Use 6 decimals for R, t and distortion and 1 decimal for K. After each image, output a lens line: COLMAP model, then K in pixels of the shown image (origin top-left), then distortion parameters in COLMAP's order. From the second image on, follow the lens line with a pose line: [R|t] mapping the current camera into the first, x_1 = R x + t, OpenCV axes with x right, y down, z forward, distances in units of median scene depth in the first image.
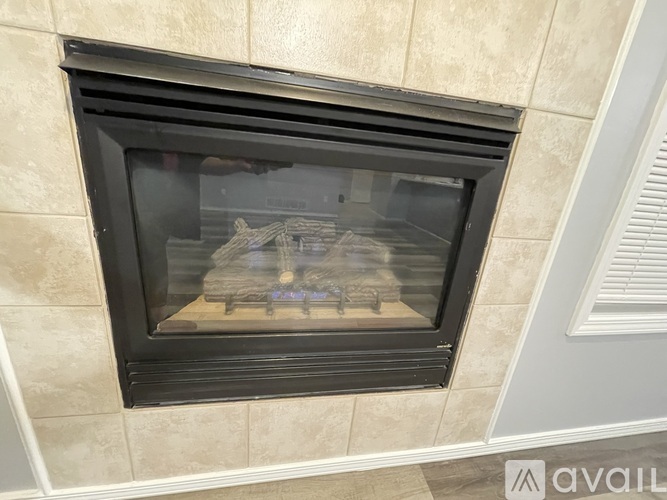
lens RADIAL K [[263.1, 0, 333.5], [0, 263.1, 250.0], [0, 0, 1]] dist [-0.001077, -0.000172]
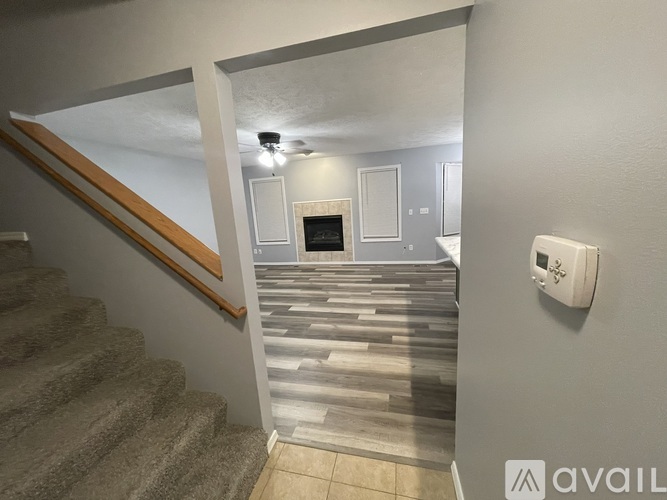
lens RADIAL K [[263.1, 0, 333.5], [0, 263.1, 250.0], [0, 0, 1]] dist [-0.001077, -0.000172]
pose [[0.905108, -0.078124, -0.417942, 3.192924], [0.028134, 0.991825, -0.124469, 1.398746], [0.424249, 0.100900, 0.899906, -5.579488]]
